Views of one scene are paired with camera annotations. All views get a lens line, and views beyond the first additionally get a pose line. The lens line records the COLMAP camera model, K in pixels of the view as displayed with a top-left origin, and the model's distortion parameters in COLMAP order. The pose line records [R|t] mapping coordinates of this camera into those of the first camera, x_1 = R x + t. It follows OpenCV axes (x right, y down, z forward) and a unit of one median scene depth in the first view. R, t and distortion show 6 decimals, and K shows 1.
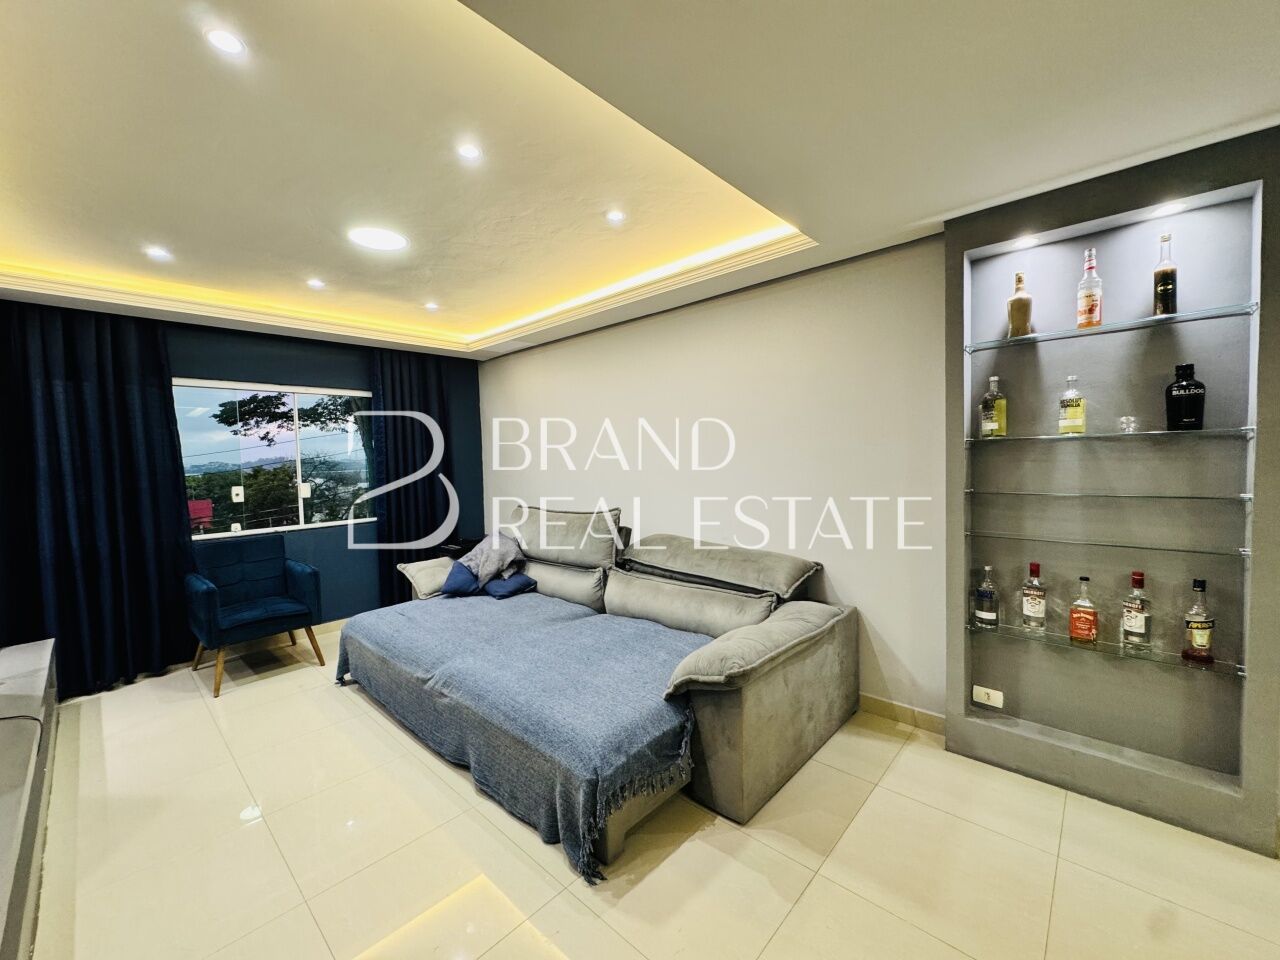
lens RADIAL K [[511.4, 0, 639.2], [0, 511.4, 480.0], [0, 0, 1]] dist [-0.001979, 0.000444]
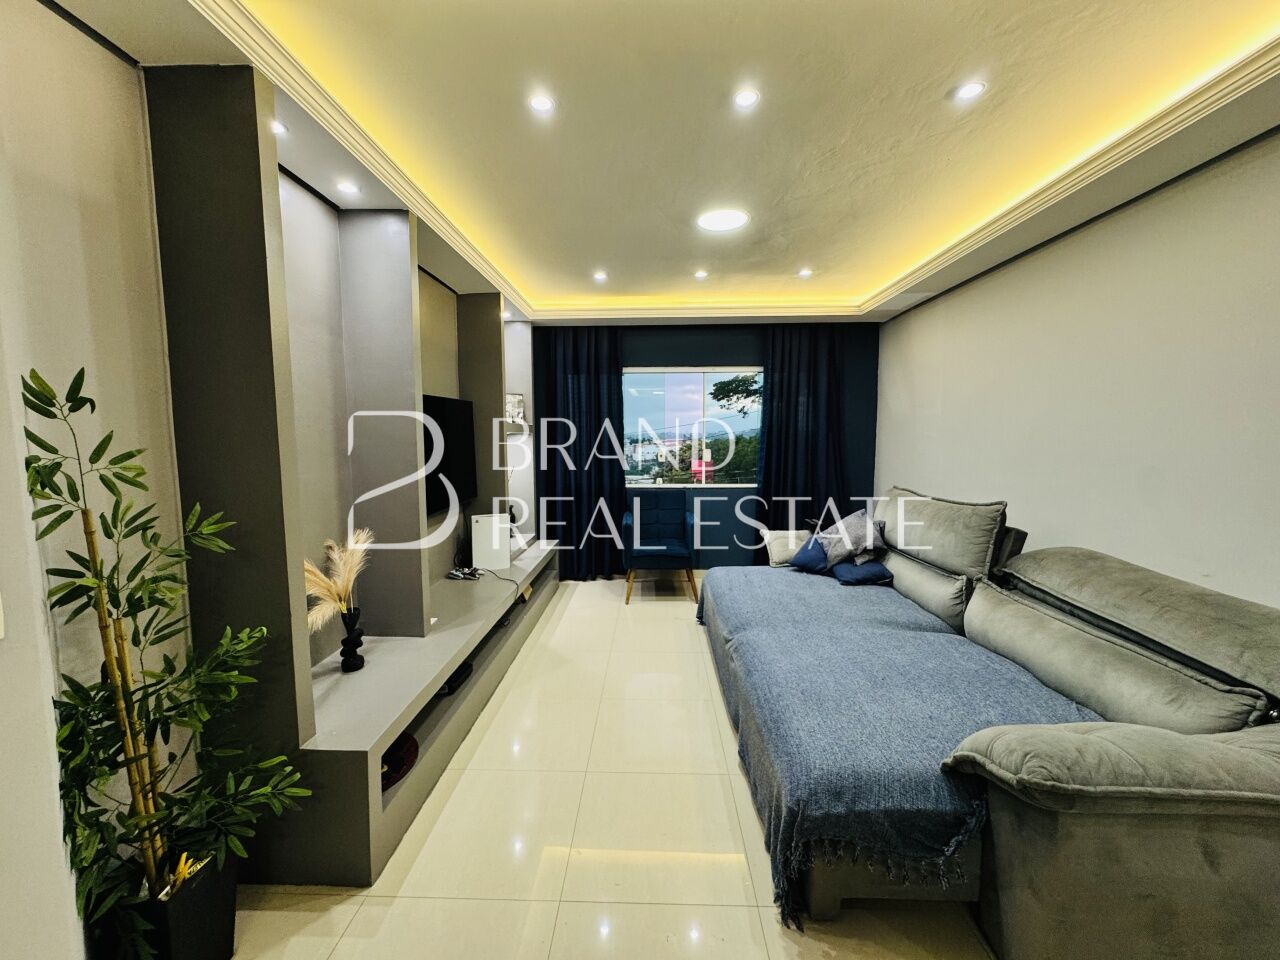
lens RADIAL K [[511.4, 0, 639.2], [0, 511.4, 480.0], [0, 0, 1]] dist [-0.001979, 0.000444]
pose [[0.657791, 0.089034, -0.747920, 0.251277], [-0.048566, 0.995936, 0.075845, -0.009783], [0.751633, -0.013567, 0.659442, 0.195360]]
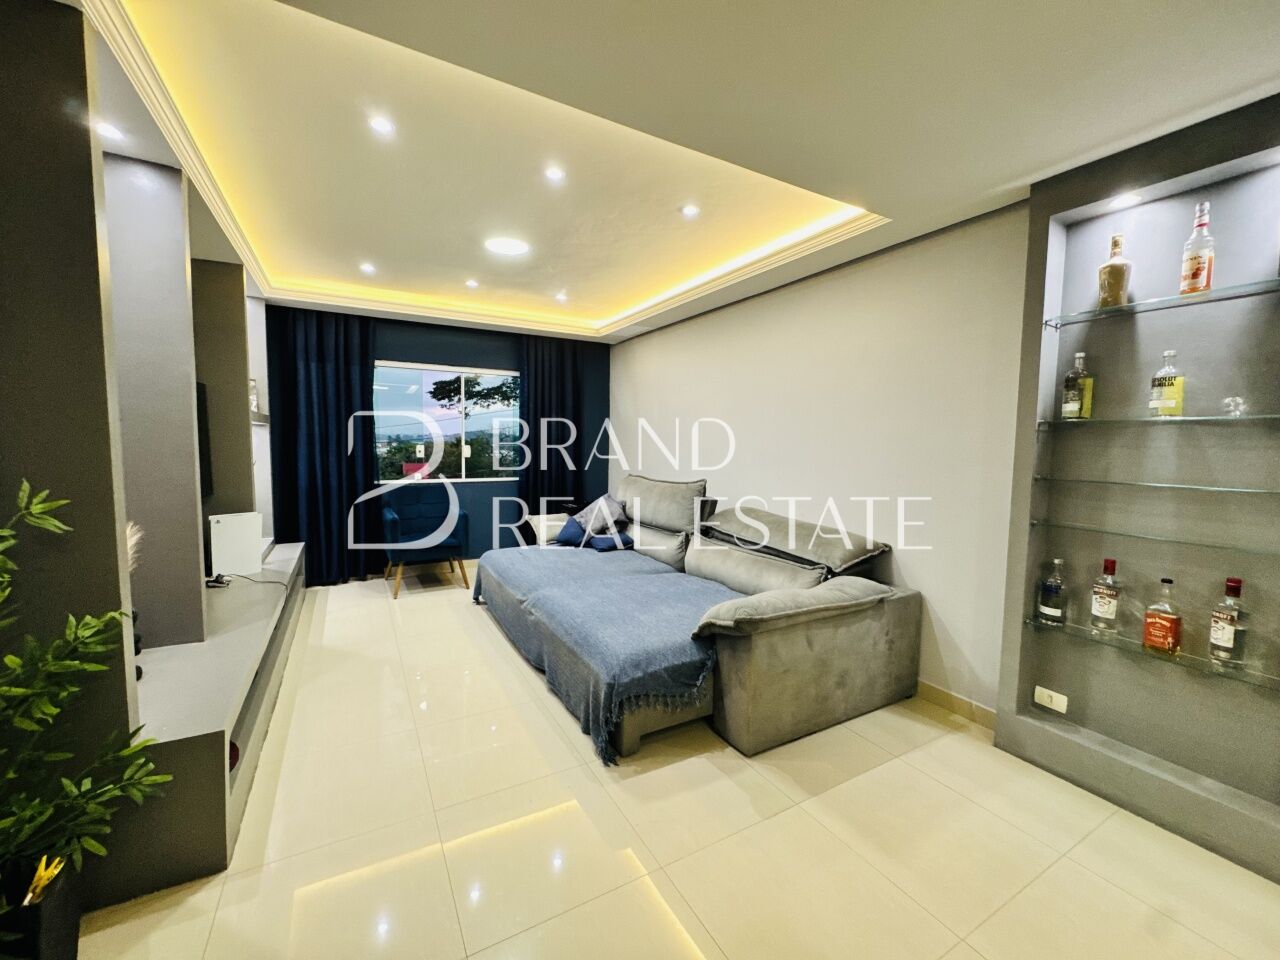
lens RADIAL K [[511.4, 0, 639.2], [0, 511.4, 480.0], [0, 0, 1]] dist [-0.001979, 0.000444]
pose [[0.950981, 0.064996, -0.302340, 0.242802], [-0.055337, 0.997649, 0.040414, 0.031481], [0.304257, -0.021703, 0.952343, -0.113937]]
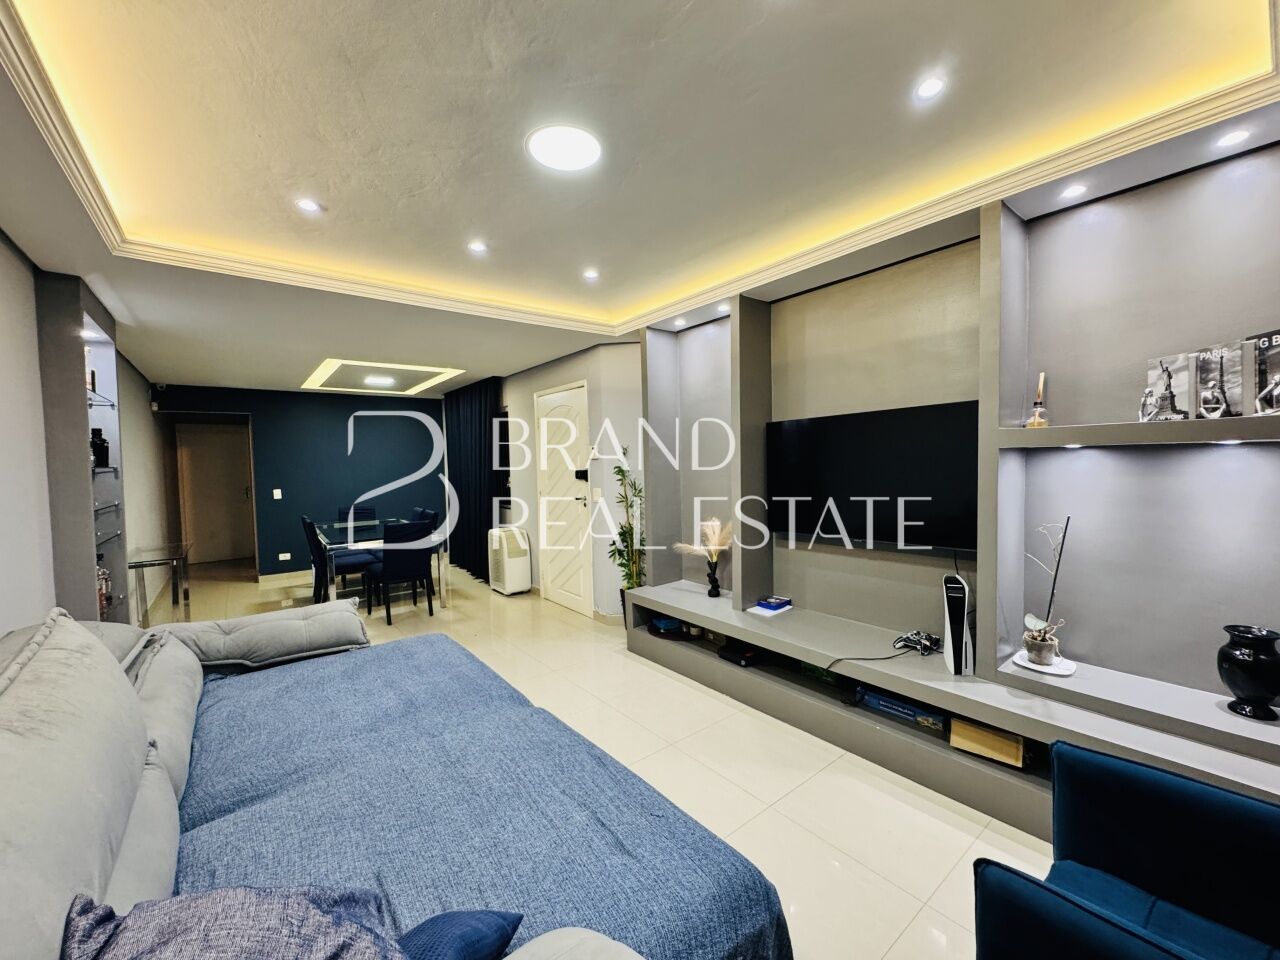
lens RADIAL K [[511.4, 0, 639.2], [0, 511.4, 480.0], [0, 0, 1]] dist [-0.001979, 0.000444]
pose [[-0.986824, 0.043593, 0.155816, -0.827913], [0.056364, 0.995319, 0.078507, -0.072019], [-0.151664, 0.086255, -0.984661, 2.042682]]
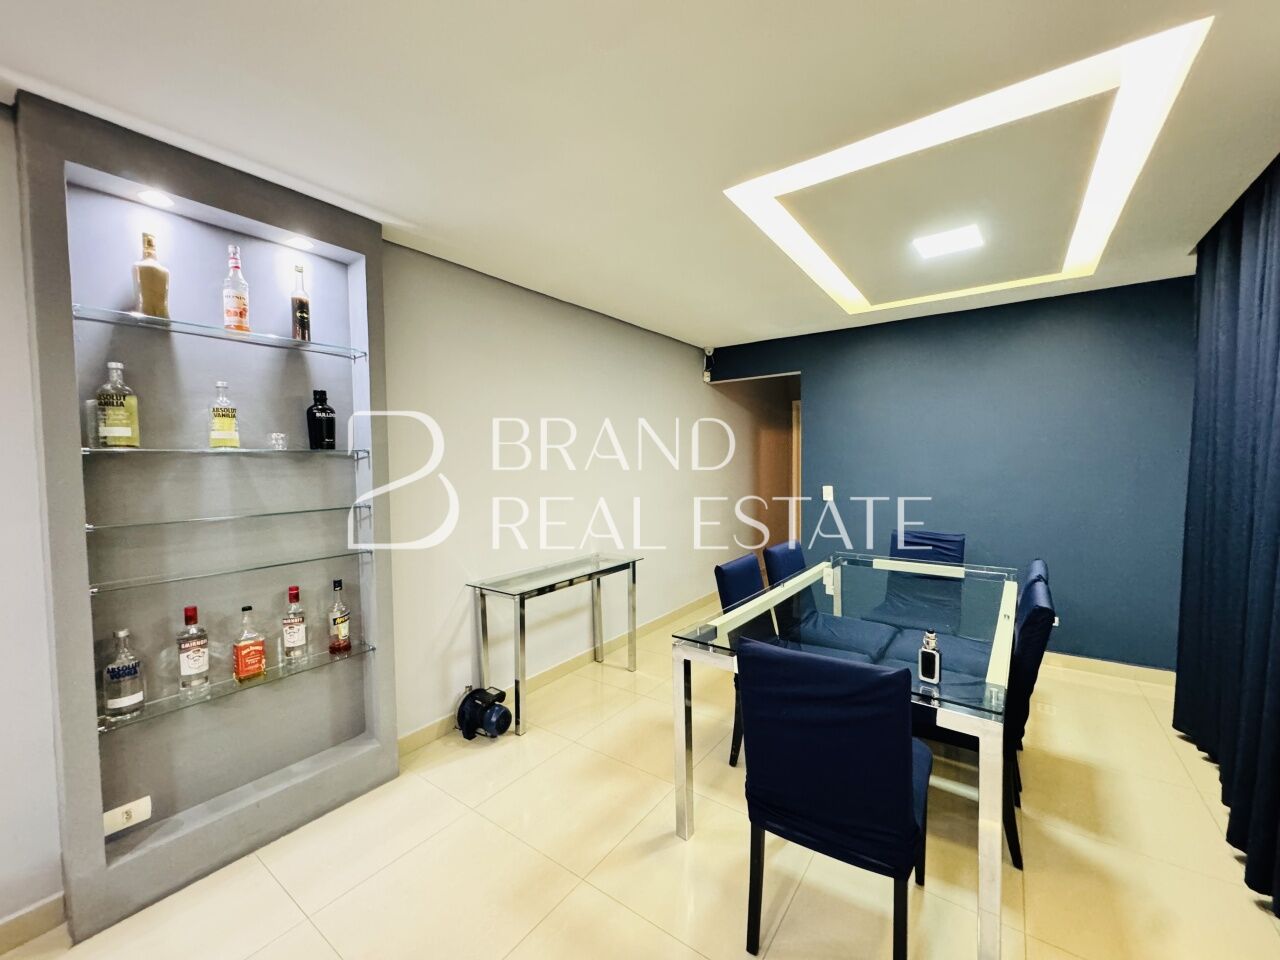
lens RADIAL K [[511.4, 0, 639.2], [0, 511.4, 480.0], [0, 0, 1]] dist [-0.001979, 0.000444]
pose [[-0.123045, -0.012471, 0.992323, -0.103925], [0.062548, 0.997836, 0.020296, -0.008493], [-0.990428, 0.064565, -0.121999, 0.385489]]
